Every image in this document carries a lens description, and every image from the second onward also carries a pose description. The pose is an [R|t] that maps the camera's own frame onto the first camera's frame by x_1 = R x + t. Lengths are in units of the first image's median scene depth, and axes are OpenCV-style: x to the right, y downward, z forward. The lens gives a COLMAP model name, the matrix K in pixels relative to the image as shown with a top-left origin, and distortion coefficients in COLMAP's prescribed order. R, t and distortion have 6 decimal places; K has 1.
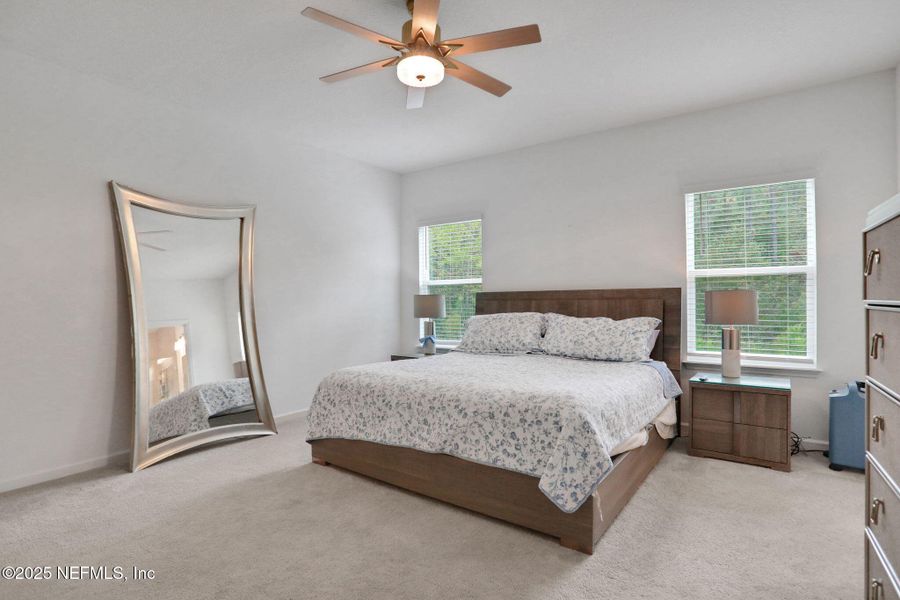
lens RADIAL K [[482.0, 0, 450.7], [0, 482.0, 297.2], [0, 0, 1]] dist [-0.095353, 0.047560]
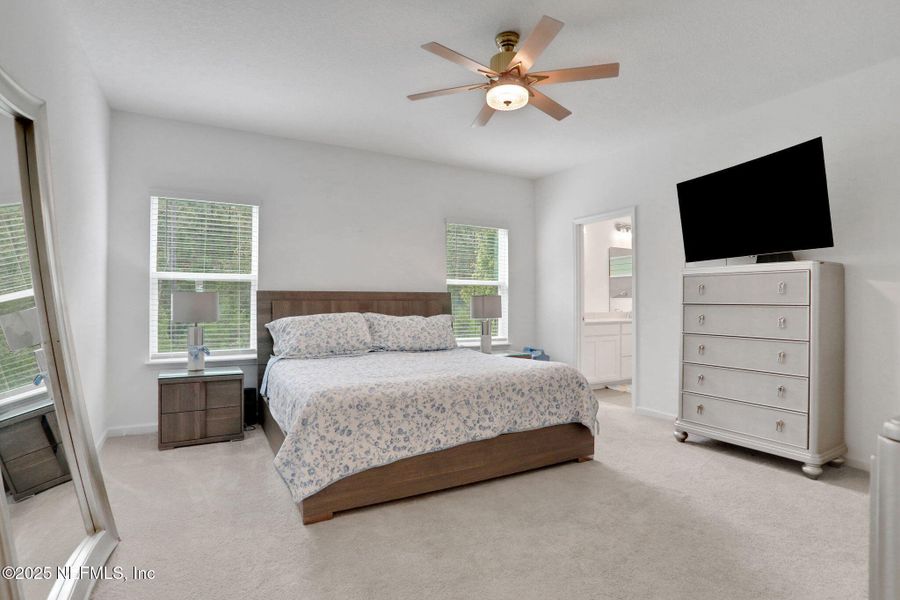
lens RADIAL K [[474.4, 0, 450.0], [0, 474.4, 300.0], [0, 0, 1]] dist [-0.088196, 0.000726]
pose [[0.363069, 0.013564, 0.931664, -0.939892], [-0.013147, 0.999869, -0.009434, 0.015562], [-0.931670, -0.008823, 0.363199, 0.597945]]
